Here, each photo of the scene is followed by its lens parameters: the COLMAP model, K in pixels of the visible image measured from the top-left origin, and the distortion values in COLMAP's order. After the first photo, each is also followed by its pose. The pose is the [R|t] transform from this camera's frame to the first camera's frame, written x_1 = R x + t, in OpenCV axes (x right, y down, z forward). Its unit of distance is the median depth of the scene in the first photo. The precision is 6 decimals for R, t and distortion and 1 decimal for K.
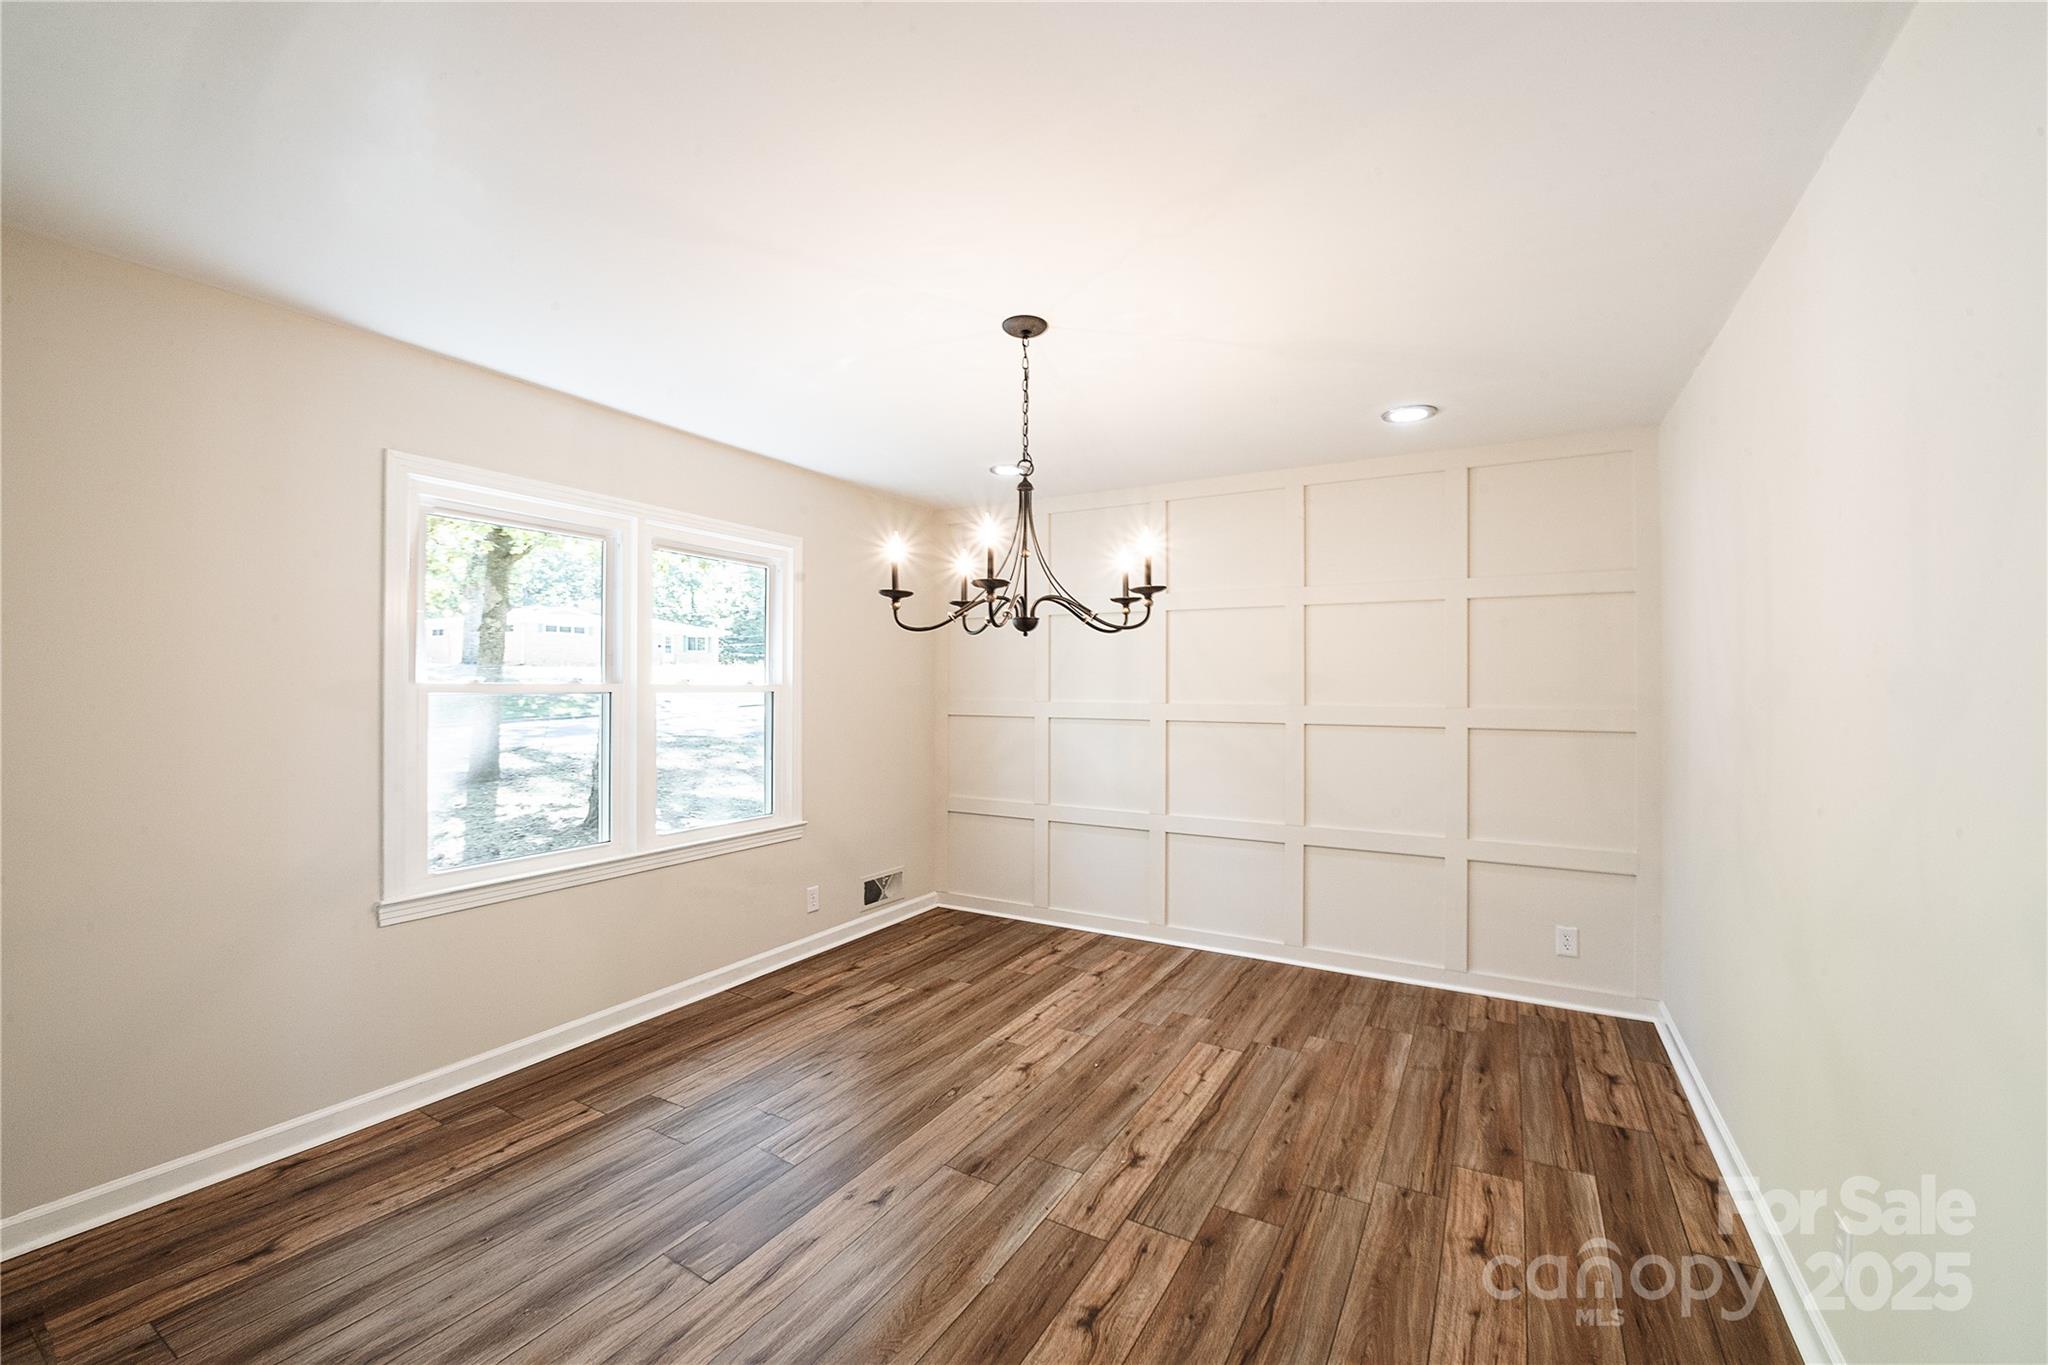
lens RADIAL K [[825.3, 0, 1025.1], [0, 825.3, 687.6], [0, 0, 1]] dist [-0.028212, -0.002118]
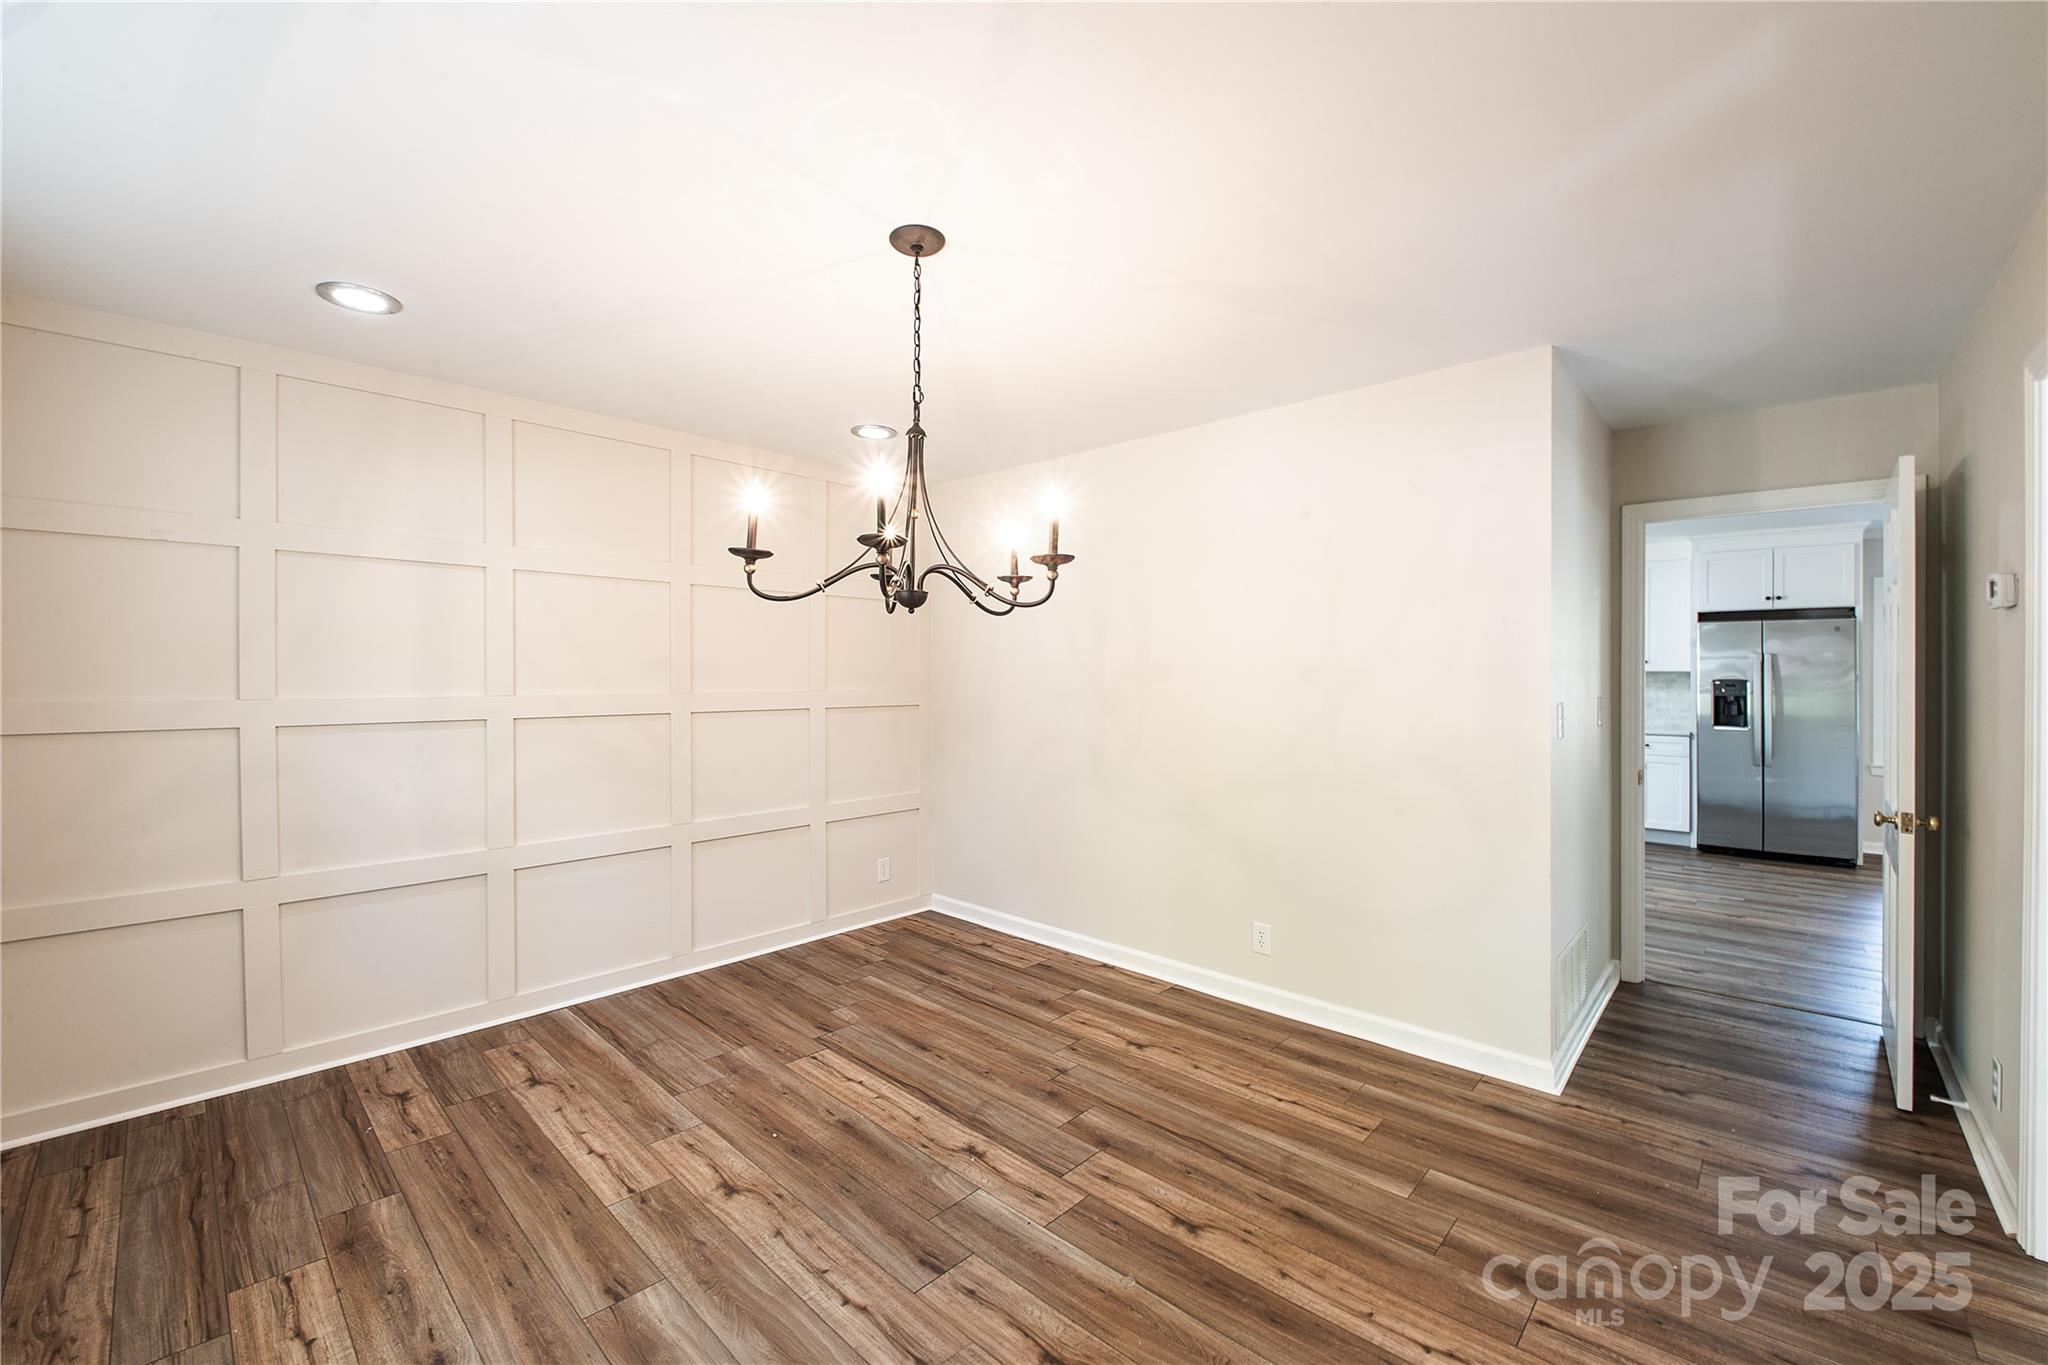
lens RADIAL K [[825.3, 0, 1024.7], [0, 825.3, 669.6], [0, 0, 1]] dist [-0.028212, -0.002118]
pose [[0.229535, -0.001261, 0.973300, -0.618600], [0.005603, 0.999984, -0.000026, -0.002332], [-0.973284, 0.005460, 0.229538, 0.544110]]
